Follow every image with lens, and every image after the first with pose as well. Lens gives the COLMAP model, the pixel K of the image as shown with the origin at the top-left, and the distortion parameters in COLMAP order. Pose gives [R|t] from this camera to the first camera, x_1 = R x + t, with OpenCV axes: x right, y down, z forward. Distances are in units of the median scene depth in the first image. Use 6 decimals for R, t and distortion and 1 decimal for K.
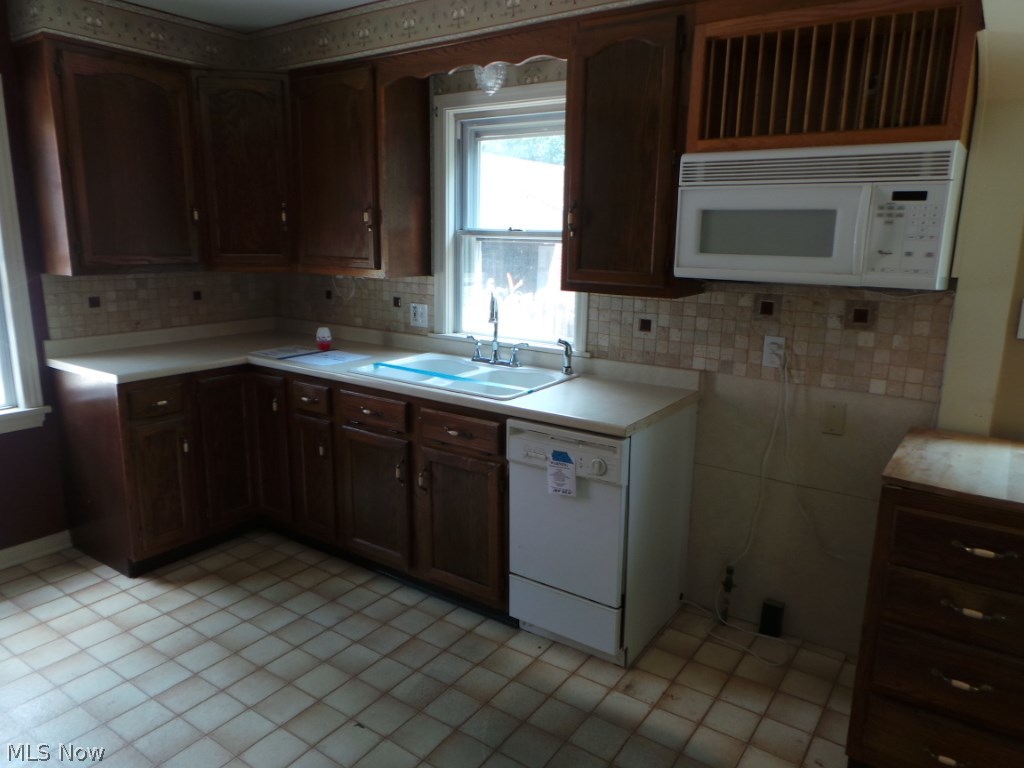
lens RADIAL K [[704.3, 0, 513.6], [0, 704.3, 386.1], [0, 0, 1]] dist [0.000355, 0.010182]
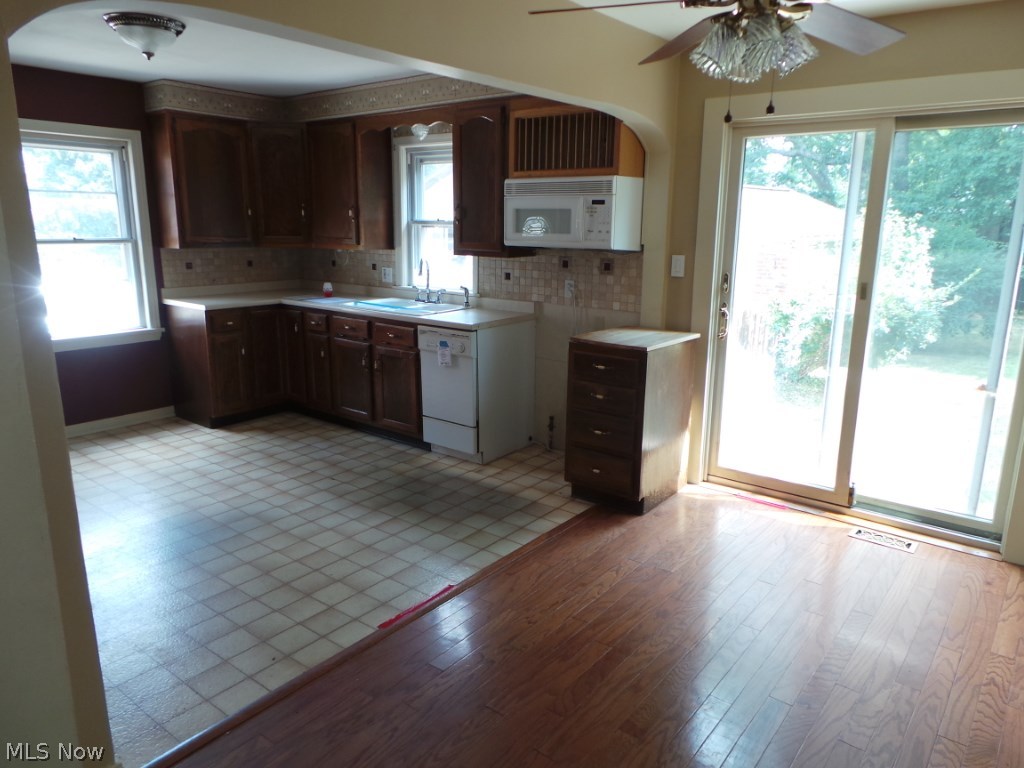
lens RADIAL K [[704.3, 0, 511.2], [0, 704.3, 382.9], [0, 0, 1]] dist [0.000355, 0.010182]
pose [[0.997975, 0.008917, -0.062985, 0.296866], [-0.008322, 0.999918, 0.009709, 0.150459], [0.063066, -0.009165, 0.997967, -0.678160]]
